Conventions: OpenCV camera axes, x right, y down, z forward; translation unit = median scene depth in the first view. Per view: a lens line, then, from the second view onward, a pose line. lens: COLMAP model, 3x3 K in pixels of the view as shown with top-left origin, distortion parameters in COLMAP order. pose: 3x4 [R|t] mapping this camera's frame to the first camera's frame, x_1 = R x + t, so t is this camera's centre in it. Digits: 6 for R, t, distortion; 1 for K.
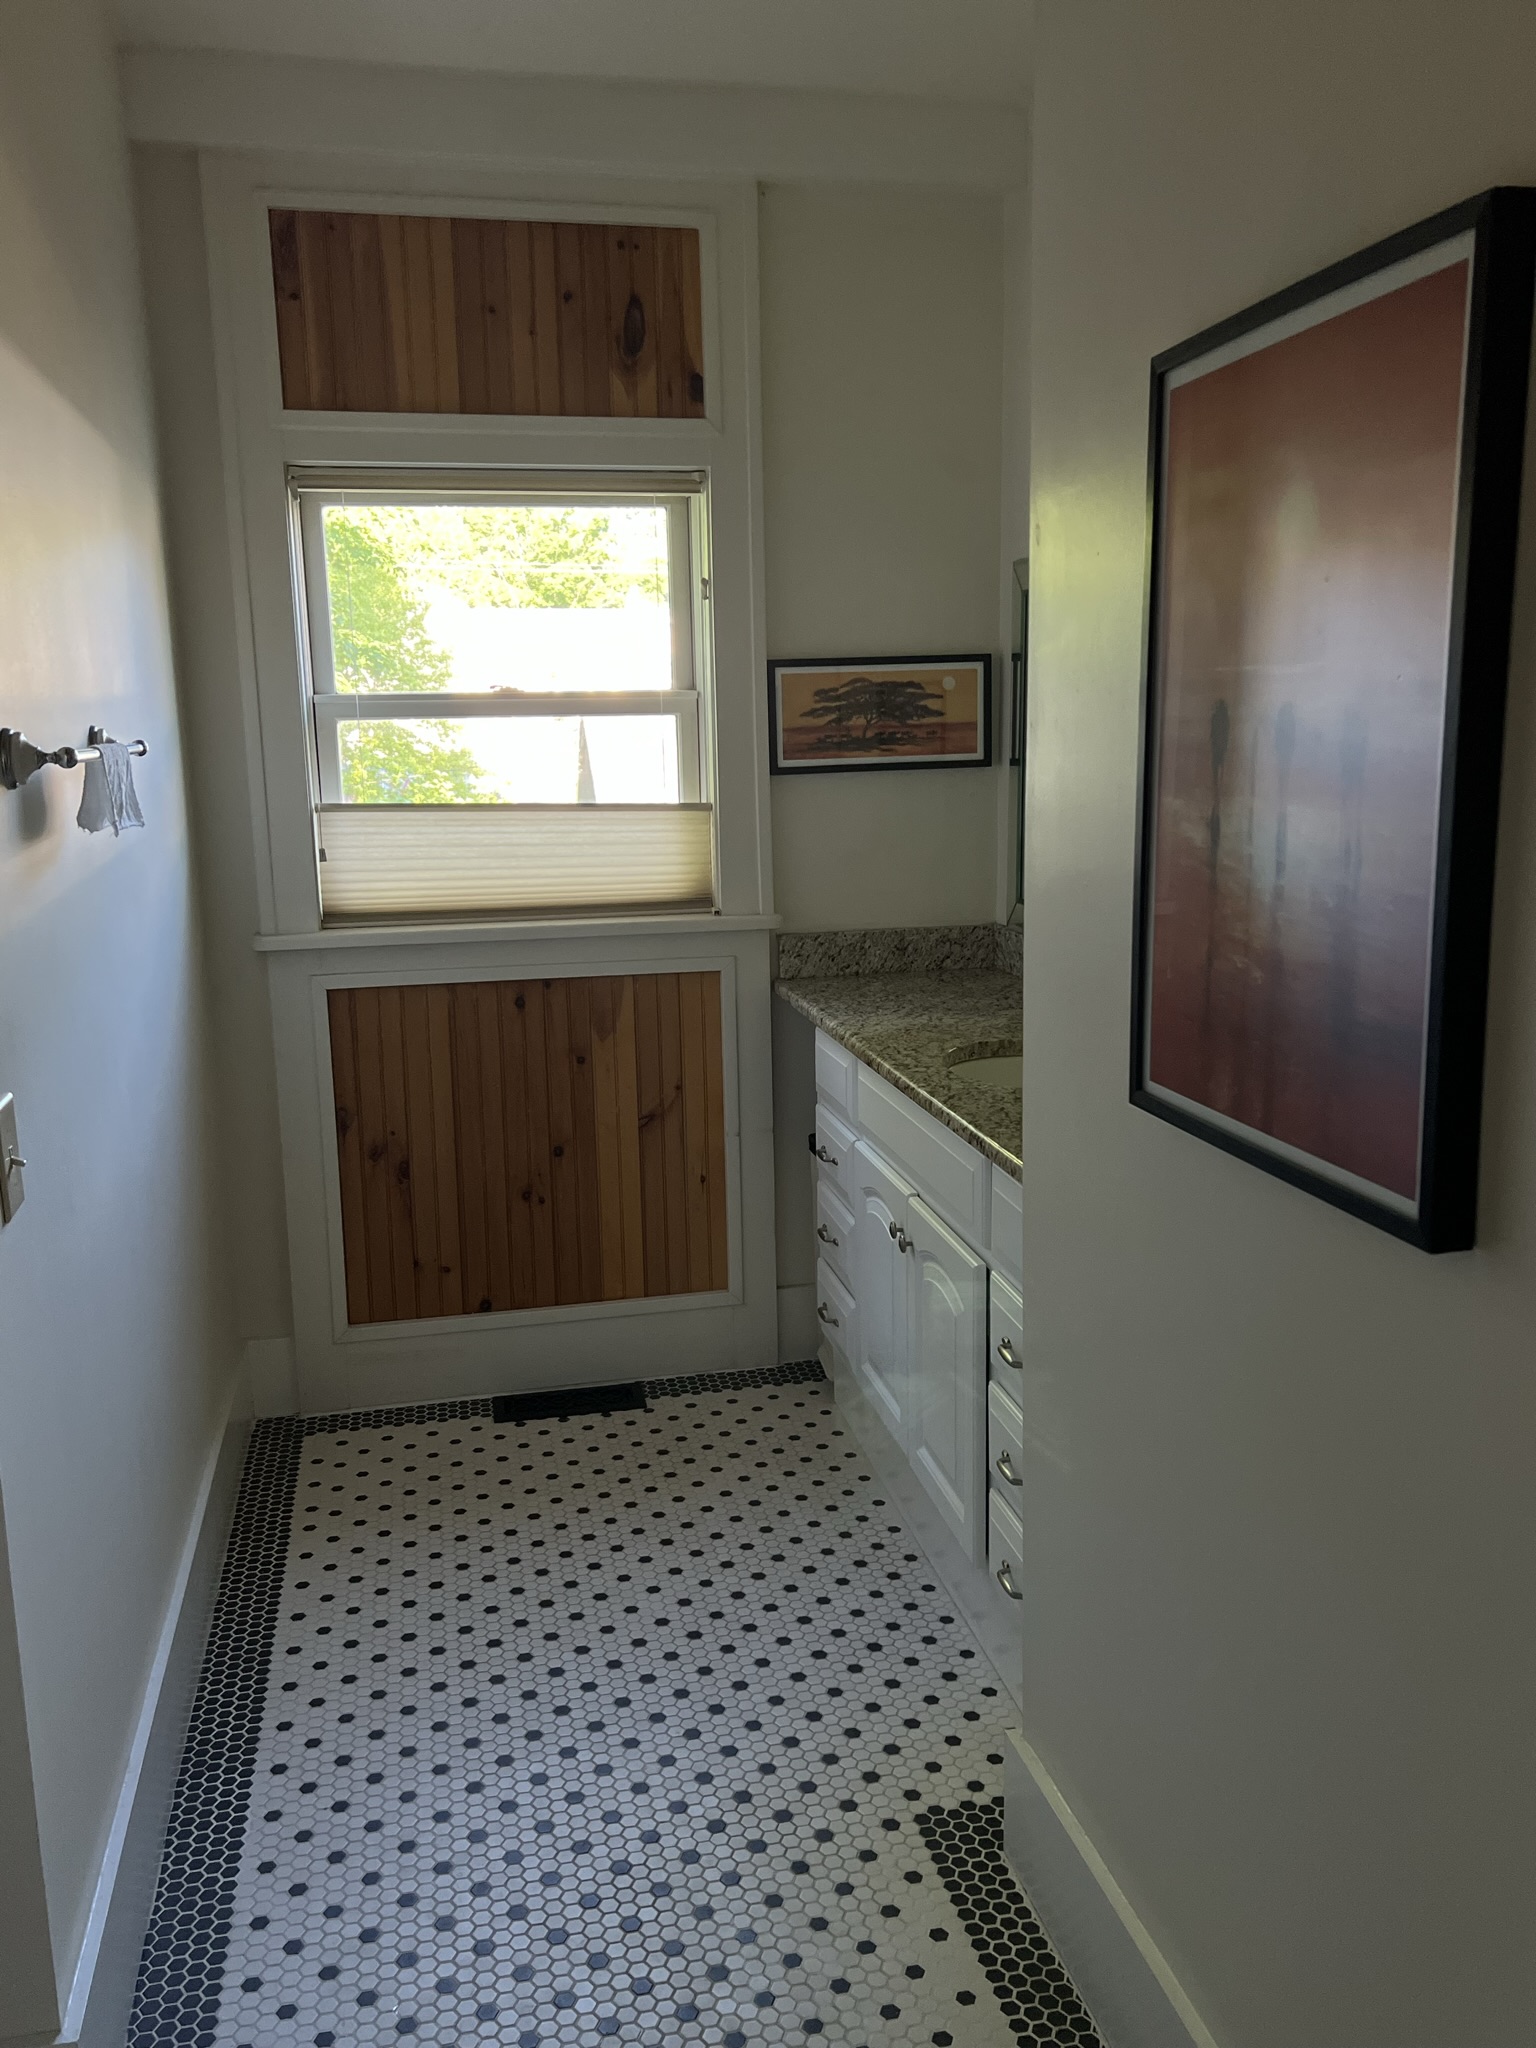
lens RADIAL K [[1760.9, 0, 767.6], [0, 1760.9, 1032.1], [0, 0, 1]] dist [0.104024, 0.000808]
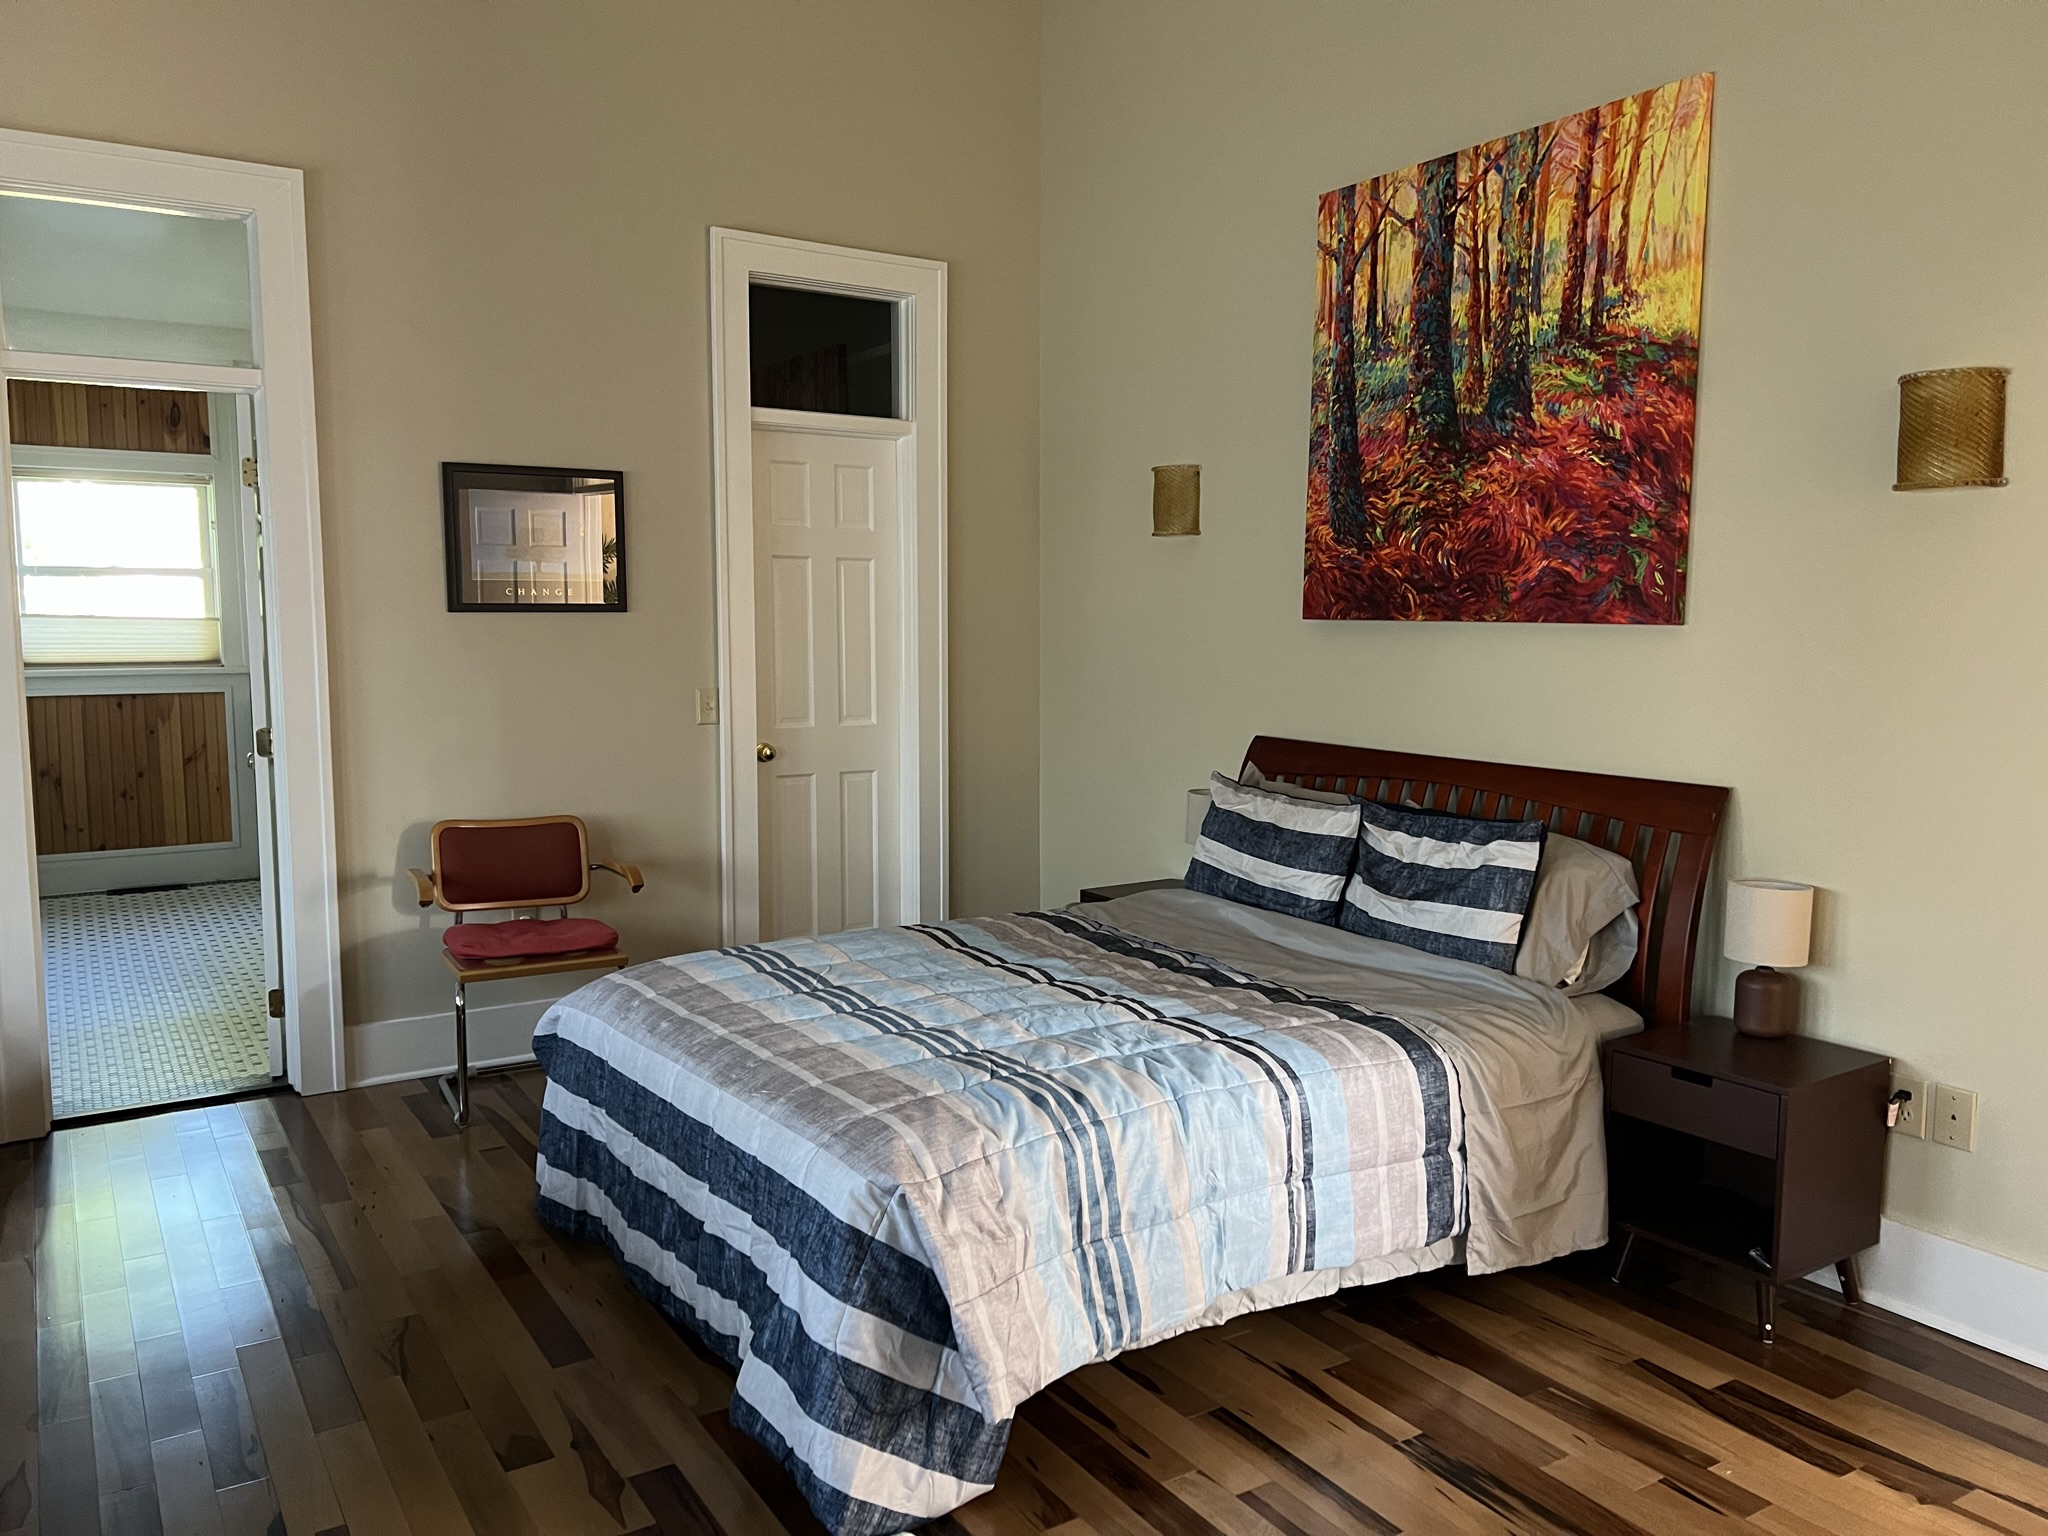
lens RADIAL K [[1536.2, 0, 1032.4], [0, 1536.2, 758.9], [0, 0, 1]] dist [0.022000, -0.003121]
pose [[0.927267, -0.013326, 0.374163, 0.190254], [0.035607, 0.997975, -0.052701, 0.190237], [-0.372703, 0.062191, 0.925864, -1.195187]]
